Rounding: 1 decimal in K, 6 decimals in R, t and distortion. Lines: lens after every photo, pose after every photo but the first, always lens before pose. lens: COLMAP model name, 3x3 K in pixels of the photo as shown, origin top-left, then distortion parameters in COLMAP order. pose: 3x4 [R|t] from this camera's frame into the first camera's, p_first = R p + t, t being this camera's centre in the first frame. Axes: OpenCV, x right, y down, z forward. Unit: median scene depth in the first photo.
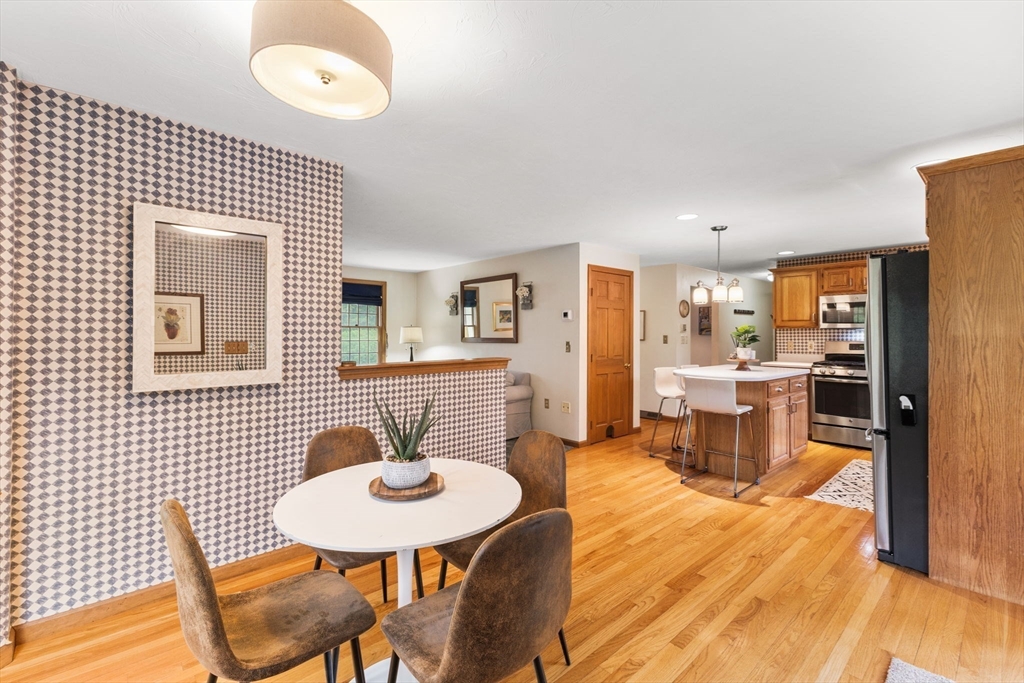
lens RADIAL K [[441.9, 0, 509.4], [0, 441.9, 328.6], [0, 0, 1]] dist [0.008069, -0.000776]
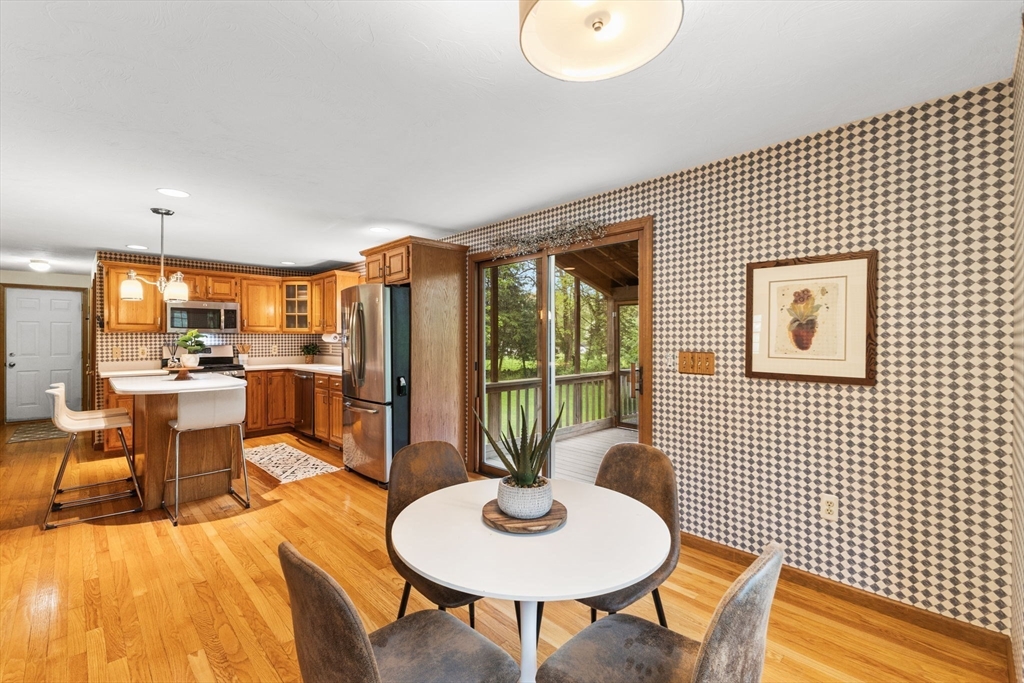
lens RADIAL K [[441.9, 0, 512.4], [0, 441.9, 342.8], [0, 0, 1]] dist [0.008069, -0.000776]
pose [[-0.054514, -0.011927, 0.998442, -0.490989], [-0.009566, 0.999889, 0.011422, 0.004305], [-0.998467, -0.008929, -0.054622, 0.485832]]
